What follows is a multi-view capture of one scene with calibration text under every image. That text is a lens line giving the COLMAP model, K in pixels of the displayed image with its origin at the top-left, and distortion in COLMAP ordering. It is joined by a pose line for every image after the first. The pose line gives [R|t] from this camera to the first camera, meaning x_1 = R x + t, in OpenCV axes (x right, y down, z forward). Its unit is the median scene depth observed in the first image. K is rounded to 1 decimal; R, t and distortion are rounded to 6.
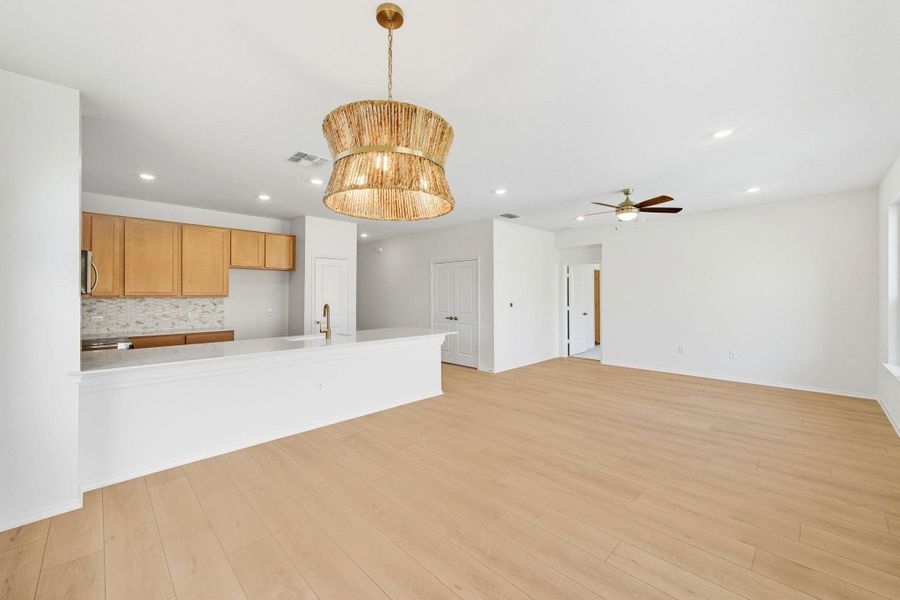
lens RADIAL K [[350.5, 0, 451.9], [0, 350.5, 297.0], [0, 0, 1]] dist [0.000056, -0.000227]
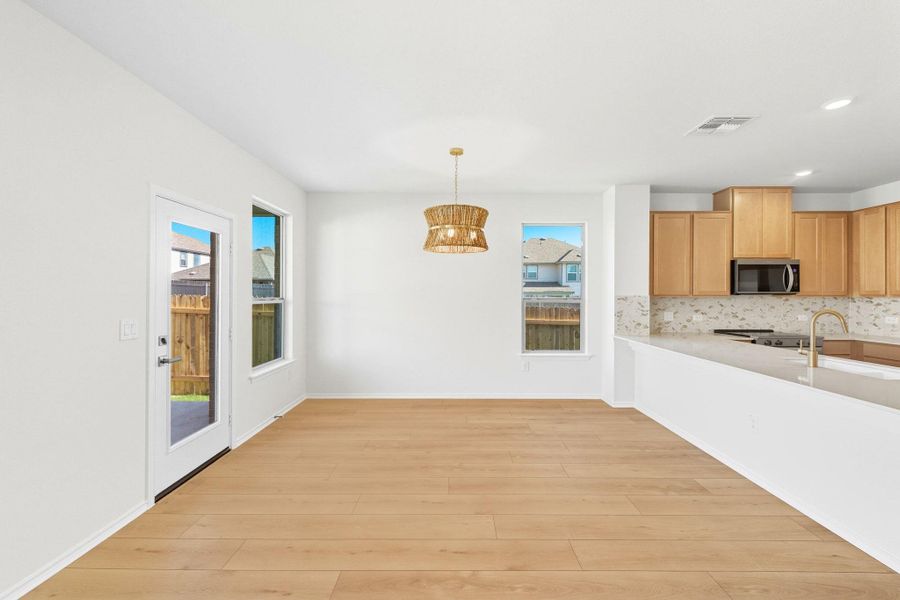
lens RADIAL K [[365.7, 0, 453.2], [0, 365.7, 289.2], [0, 0, 1]] dist [-0.001372, -0.000156]
pose [[-0.708606, -0.008955, -0.705548, 0.465581], [-0.002076, 0.999942, -0.010606, -0.006788], [0.705602, -0.006051, -0.708583, 0.884053]]
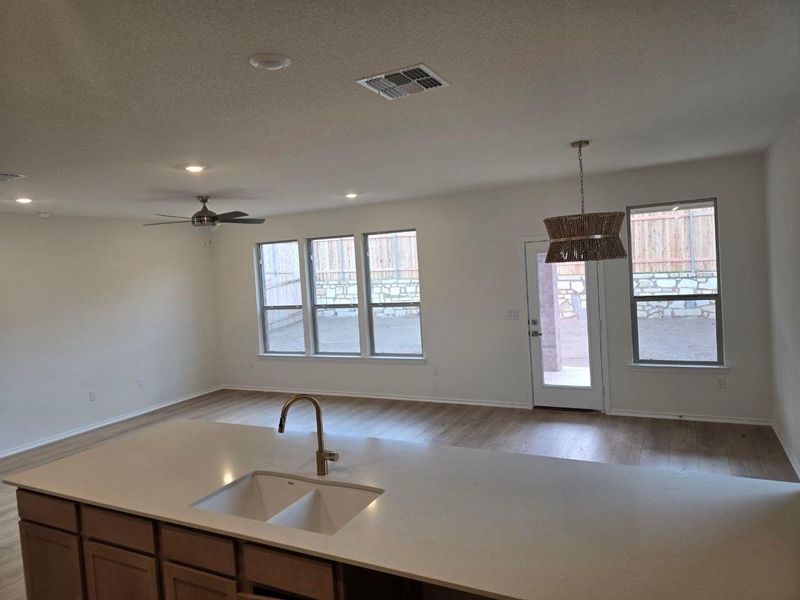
lens RADIAL K [[525.9, 0, 388.3], [0, 525.9, 295.5], [0, 0, 1]] dist [0.004718, 0.000895]
pose [[-0.283889, -0.028335, 0.958438, -0.841058], [0.069601, 0.996318, 0.050070, -0.104471], [-0.956328, 0.080922, -0.280872, 0.945271]]
